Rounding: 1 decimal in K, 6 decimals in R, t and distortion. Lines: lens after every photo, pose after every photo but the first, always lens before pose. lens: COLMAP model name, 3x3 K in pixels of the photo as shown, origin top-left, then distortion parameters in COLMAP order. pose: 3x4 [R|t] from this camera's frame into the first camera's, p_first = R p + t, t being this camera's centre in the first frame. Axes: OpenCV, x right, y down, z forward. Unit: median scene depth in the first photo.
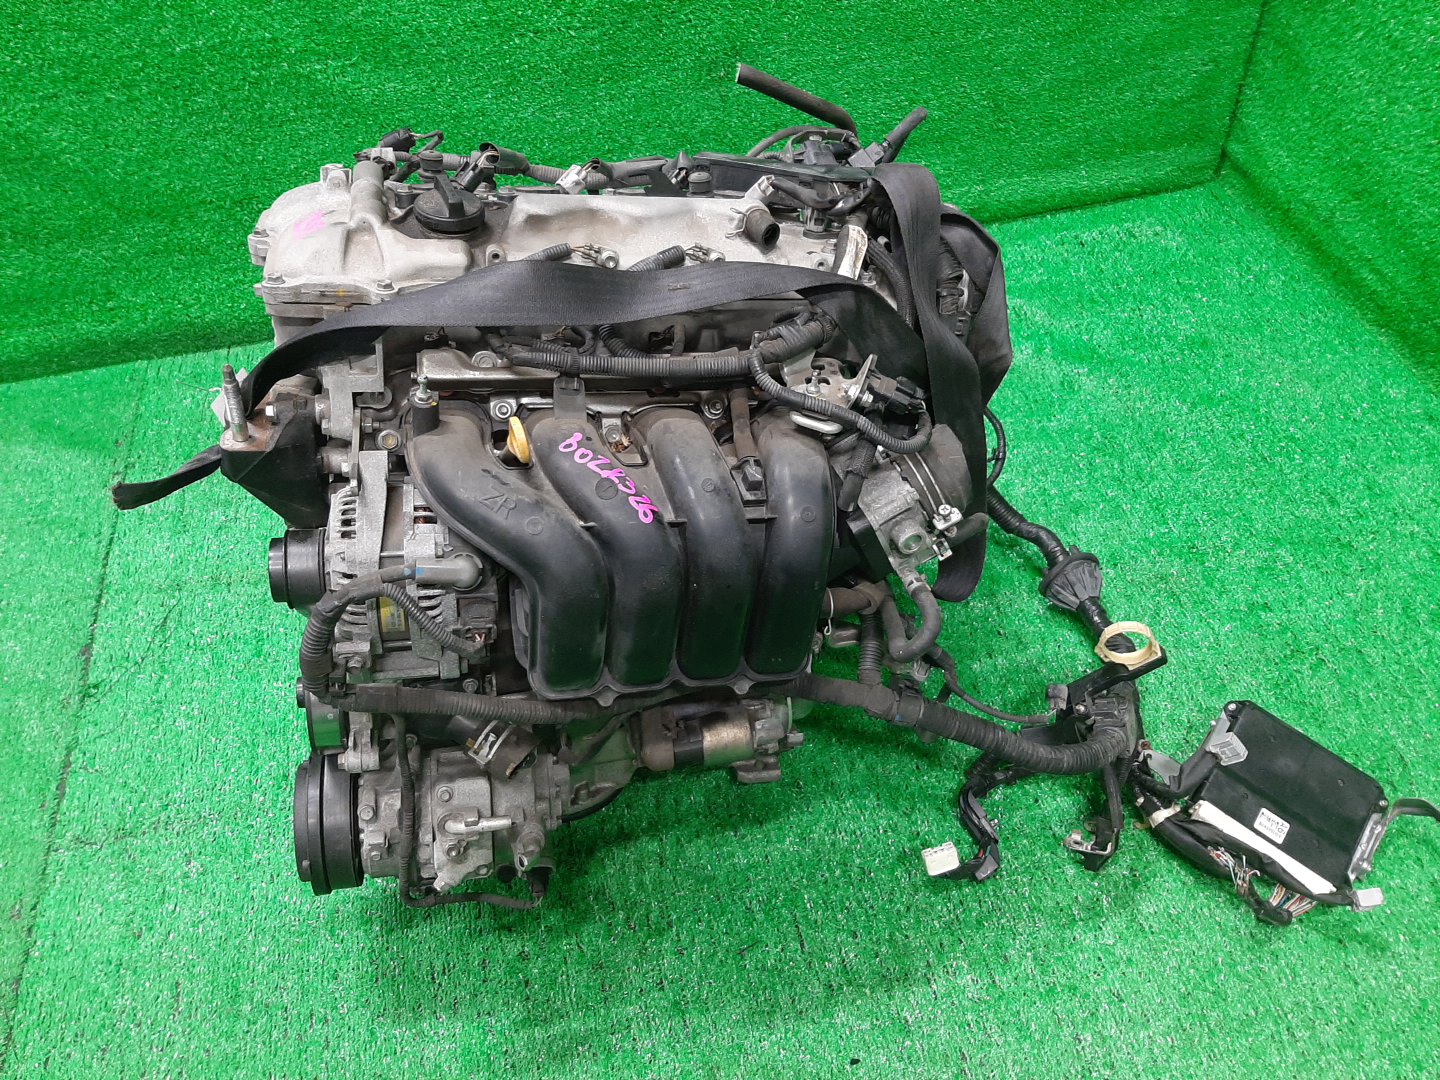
lens RADIAL K [[1124.4, 0, 728.2], [0, 1124.4, 540.8], [0, 0, 1]] dist [0.038758, -0.069954]
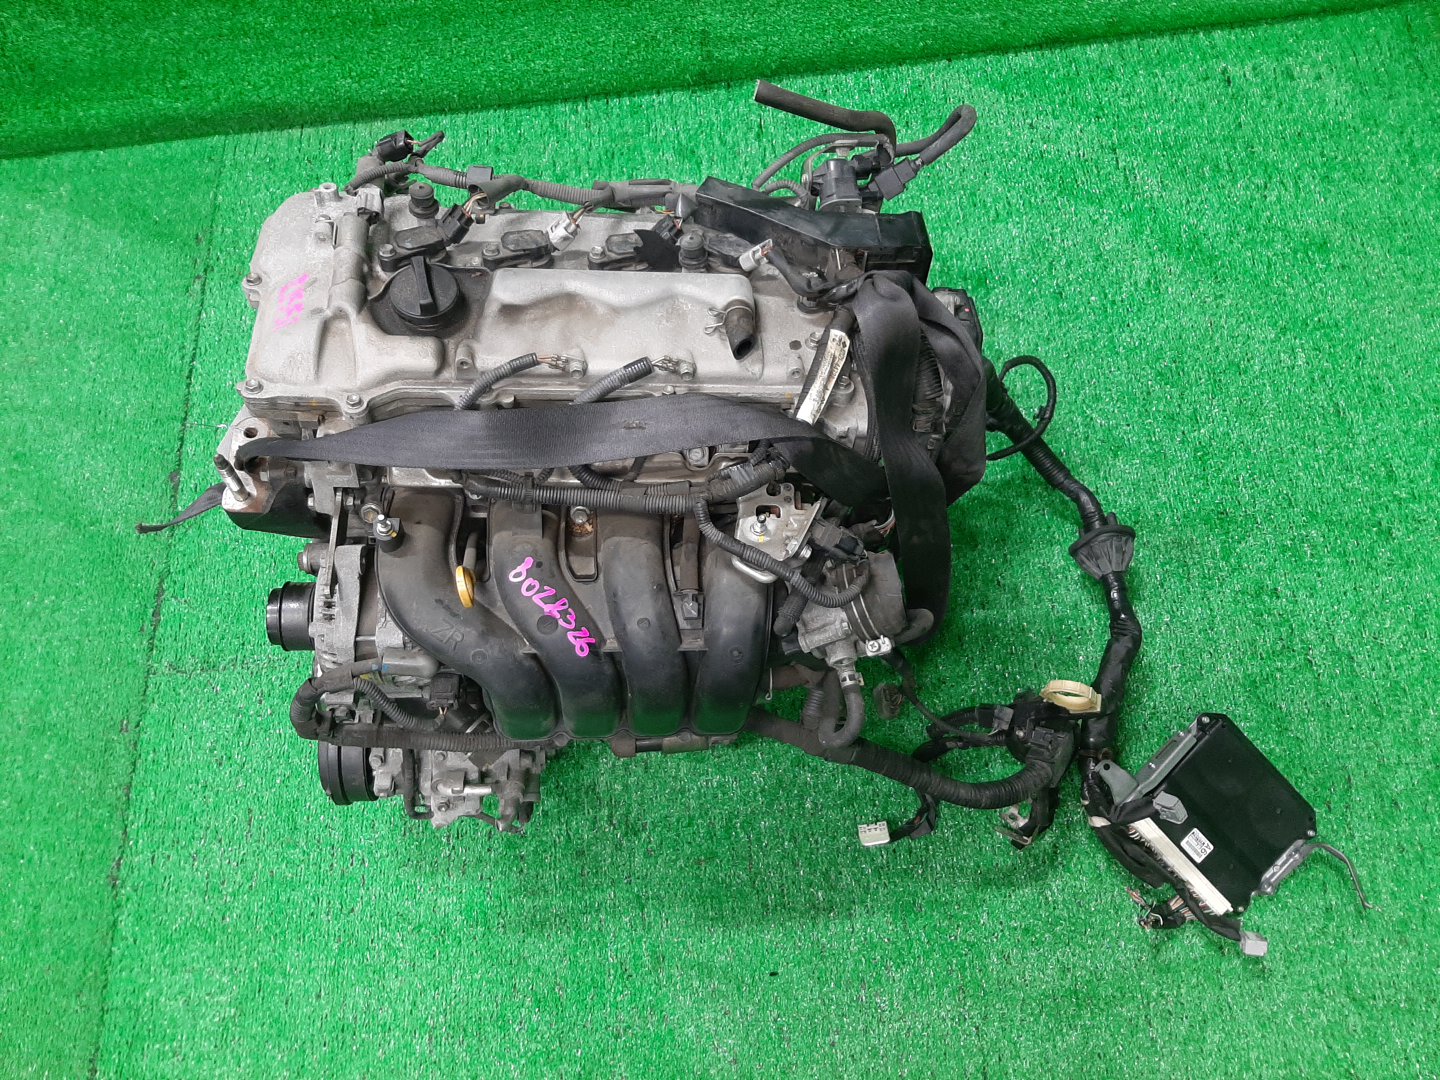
lens RADIAL K [[1124.4, 0, 728.2], [0, 1124.4, 540.8], [0, 0, 1]] dist [0.038758, -0.069954]
pose [[0.986472, 0.129866, -0.100043, 0.136394], [-0.086057, 0.929660, 0.358228, -0.439705], [0.139527, -0.344772, 0.928259, 0.030961]]
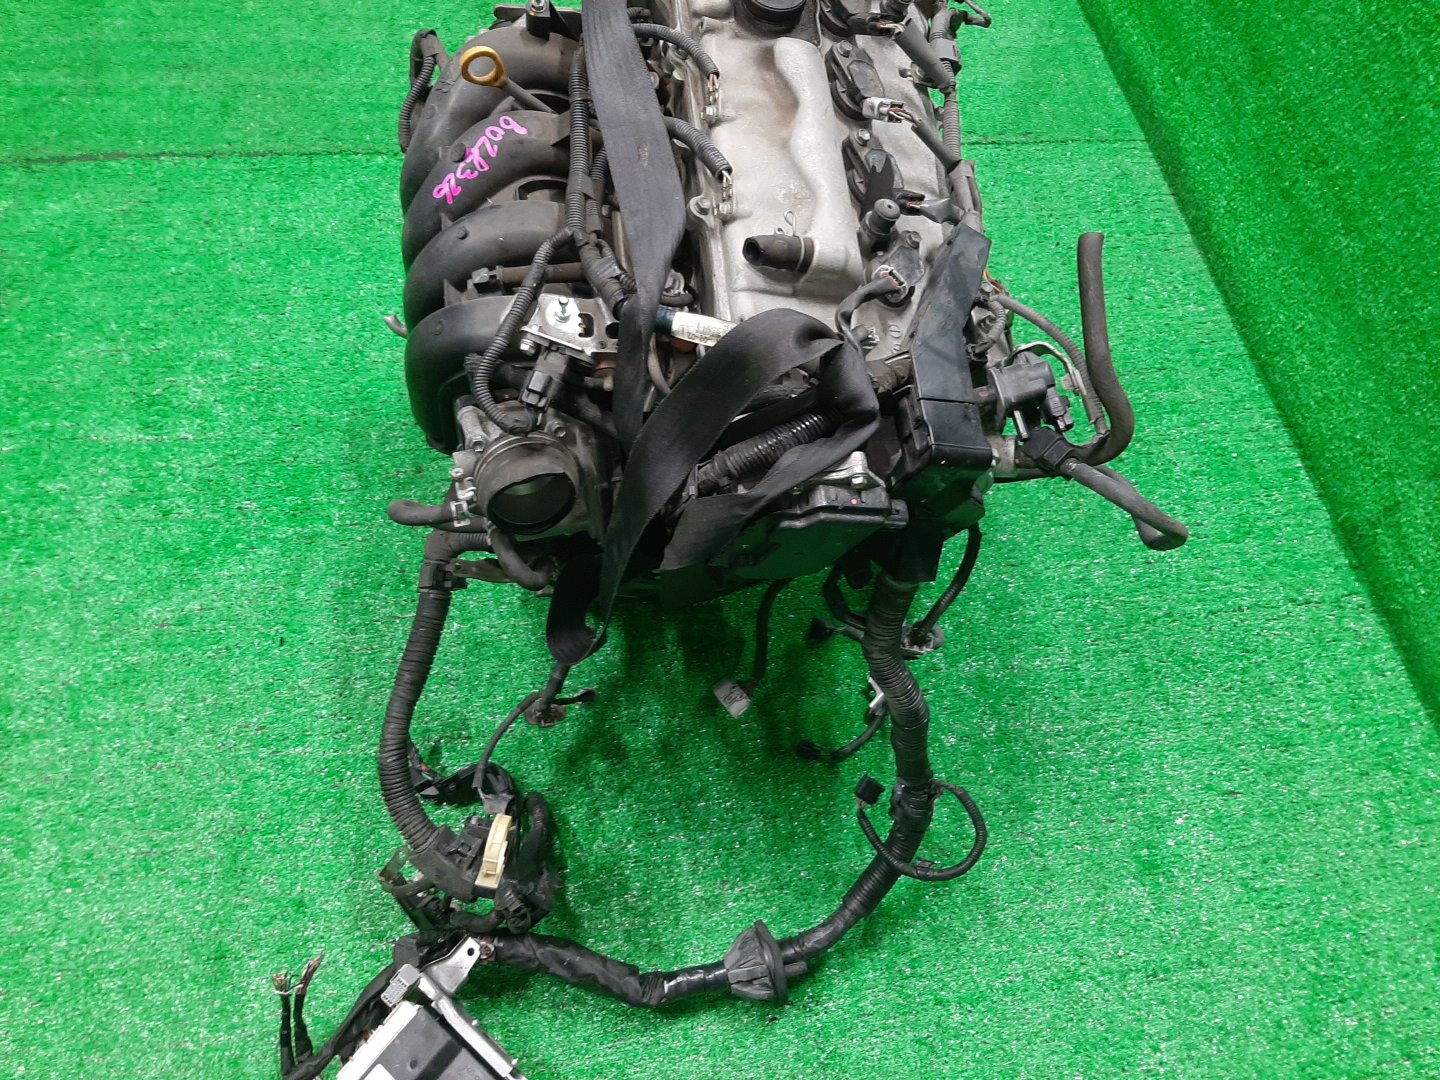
lens RADIAL K [[1124.4, 0, 728.2], [0, 1124.4, 540.8], [0, 0, 1]] dist [0.038758, -0.069954]
pose [[-0.057748, 0.871922, -0.486228, 0.619131], [-0.800488, 0.250594, 0.544445, -0.635338], [0.596560, 0.420661, 0.683492, 0.466338]]
